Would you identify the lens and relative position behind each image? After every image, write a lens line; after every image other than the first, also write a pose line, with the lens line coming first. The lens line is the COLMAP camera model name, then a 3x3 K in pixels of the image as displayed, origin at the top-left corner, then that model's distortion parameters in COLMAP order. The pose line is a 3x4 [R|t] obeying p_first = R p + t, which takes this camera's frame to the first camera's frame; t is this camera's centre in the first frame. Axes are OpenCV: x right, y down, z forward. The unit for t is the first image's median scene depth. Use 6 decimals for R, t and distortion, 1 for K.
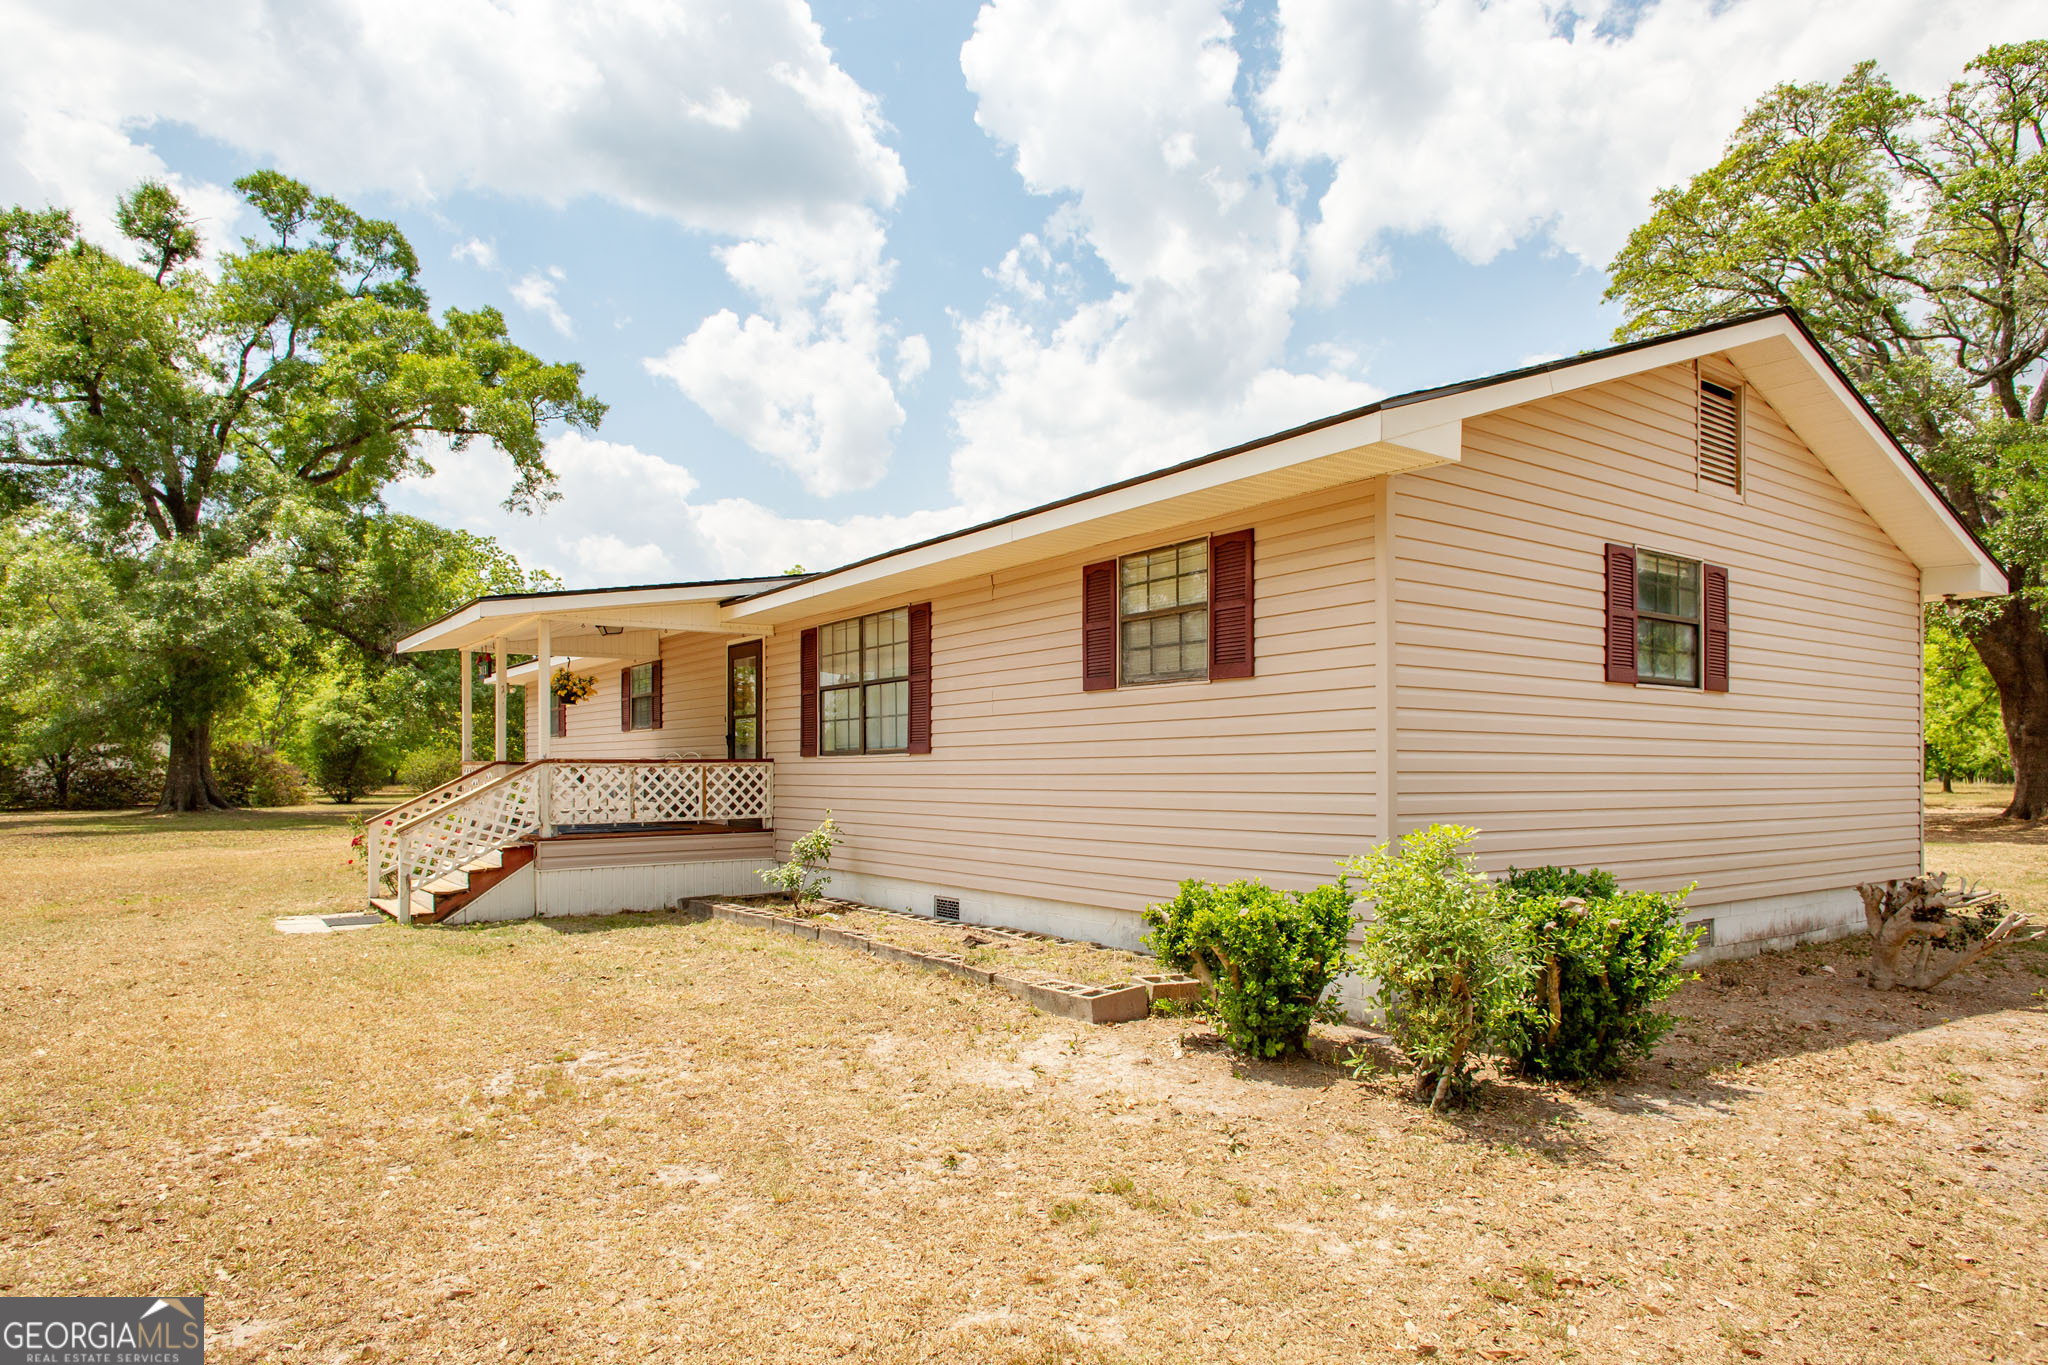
lens RADIAL K [[1185.3, 0, 985.5], [0, 1185.3, 741.9], [0, 0, 1]] dist [0.030780, 0.000400]
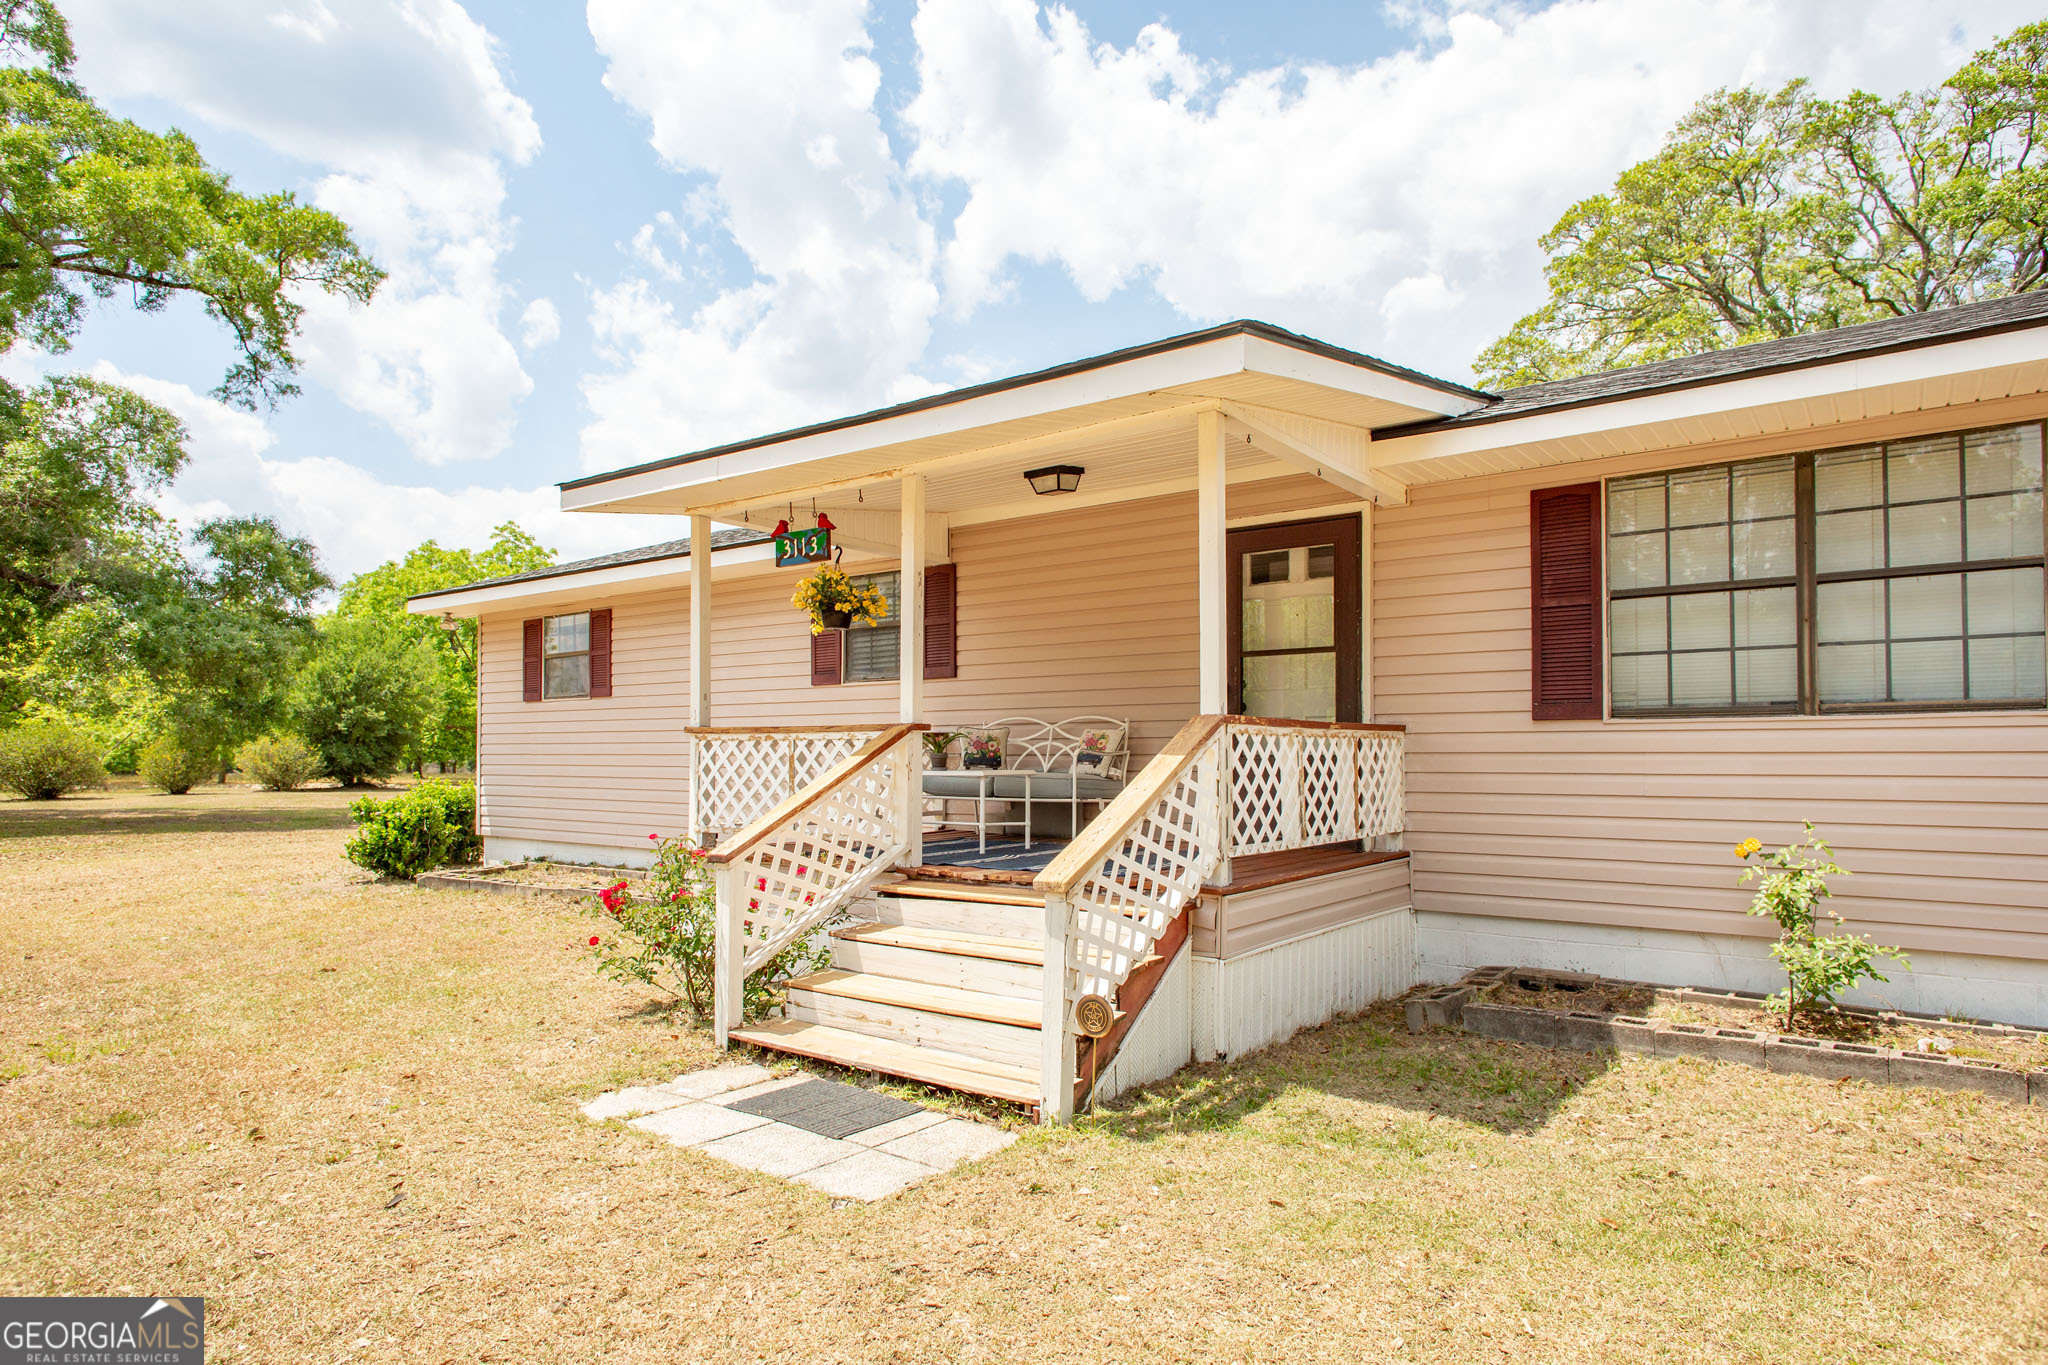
lens RADIAL K [[1189.4, 0, 967.9], [0, 1189.4, 725.7], [0, 0, 1]] dist [0.014978, 0.000800]
pose [[0.957624, 0.015678, 0.287595, -0.194667], [-0.013191, 0.999857, -0.010584, 0.008292], [-0.287720, 0.006342, 0.957694, 0.188655]]
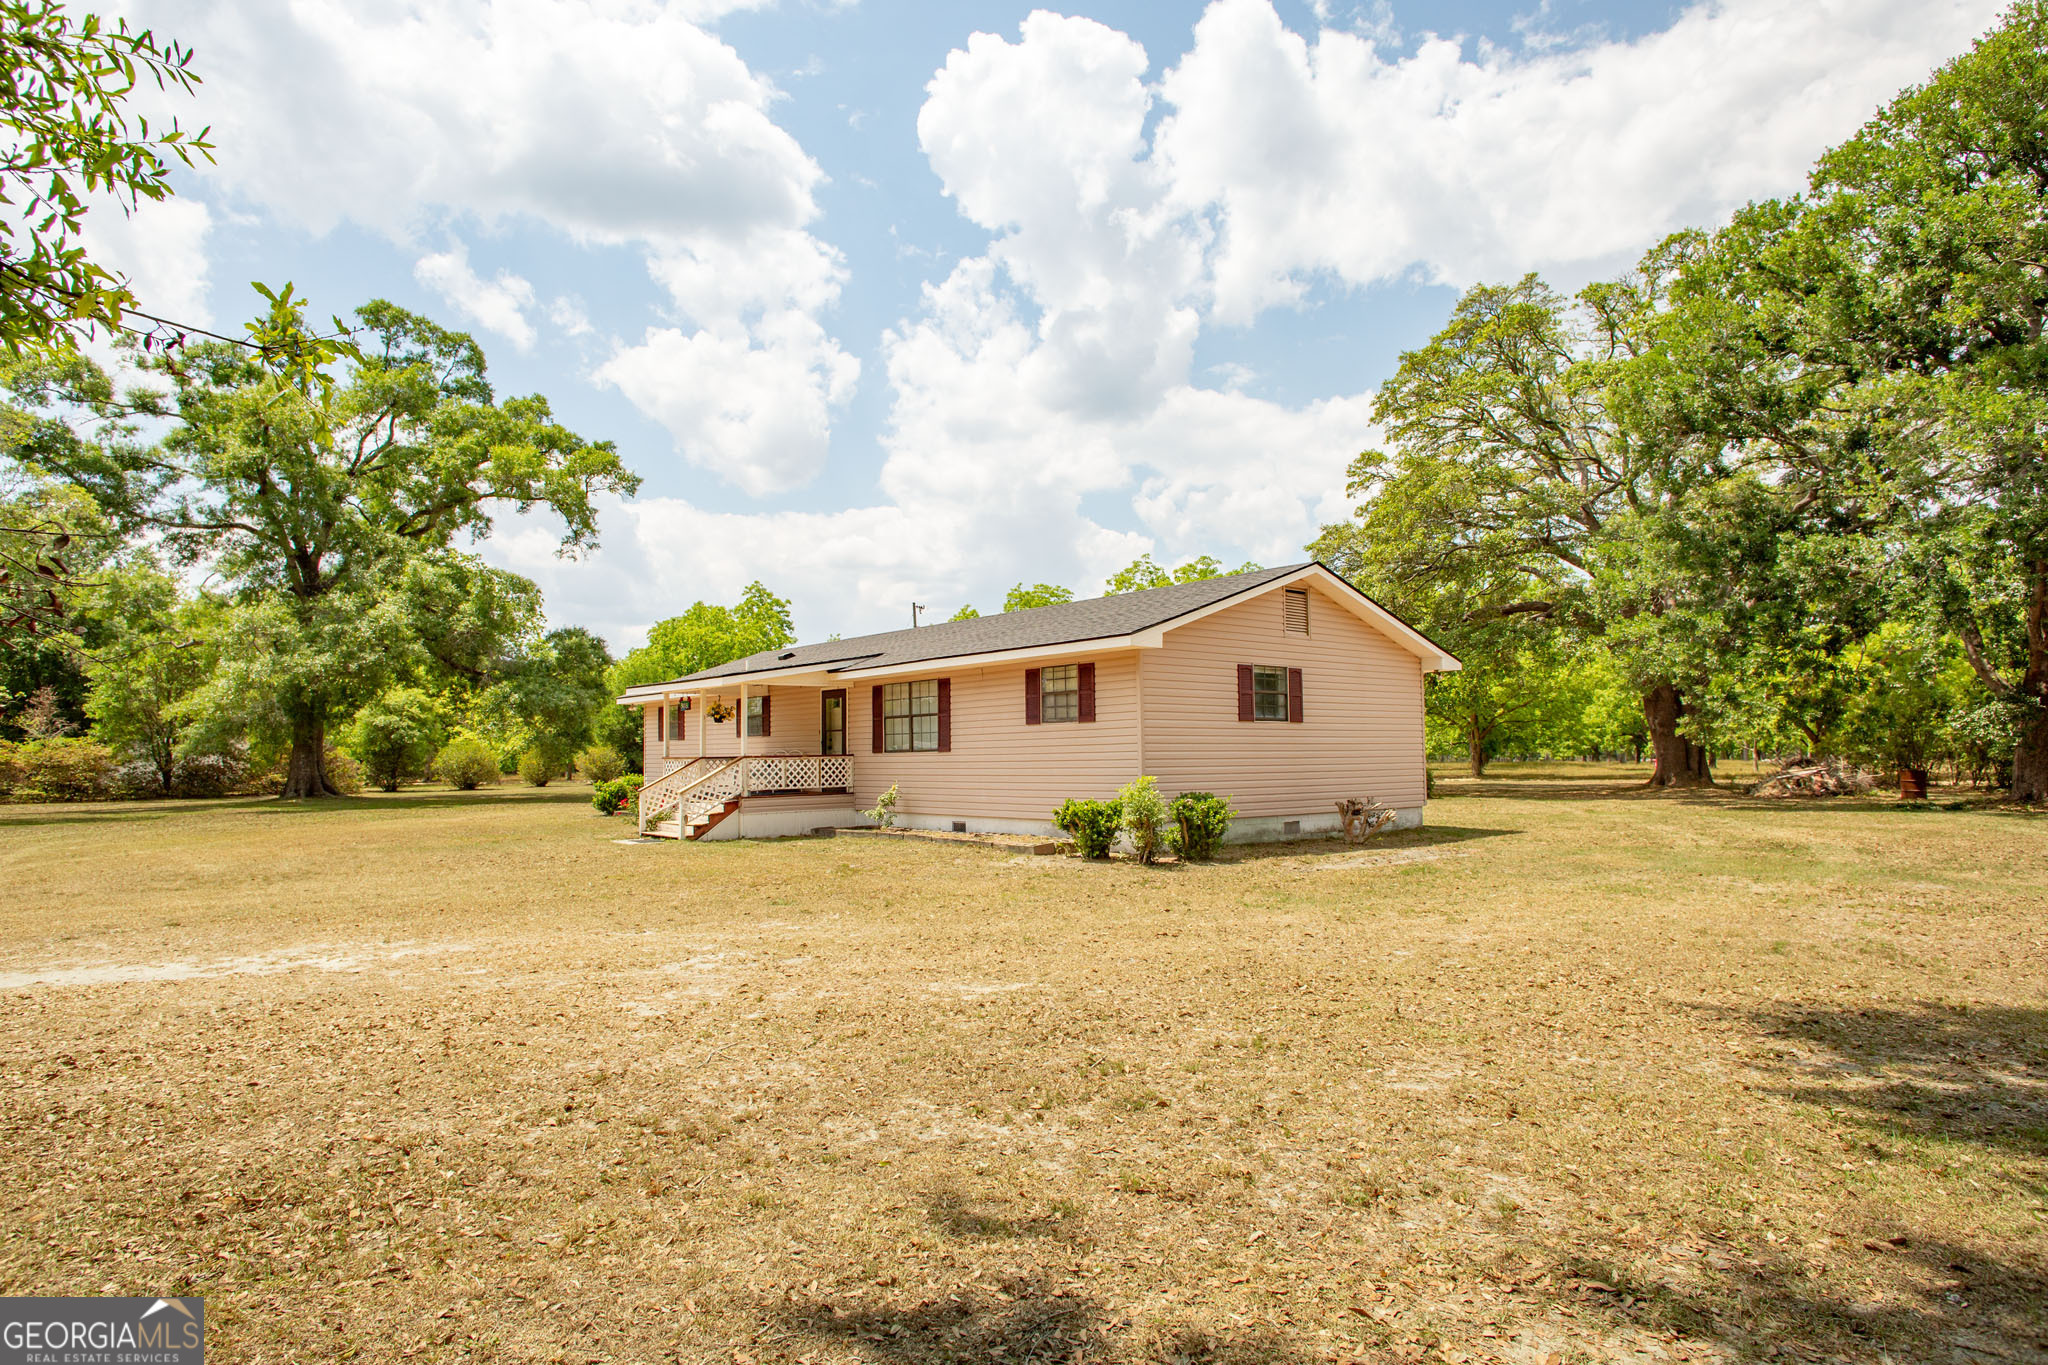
lens RADIAL K [[1132.8, 0, 1024.0], [0, 1132.8, 682.5], [0, 0, 1]] dist [-0.007602, -0.002194]
pose [[0.994816, -0.002413, 0.101665, -0.034010], [0.006825, 0.999049, -0.043068, -0.007023], [-0.101465, 0.043538, 0.993886, -0.278040]]
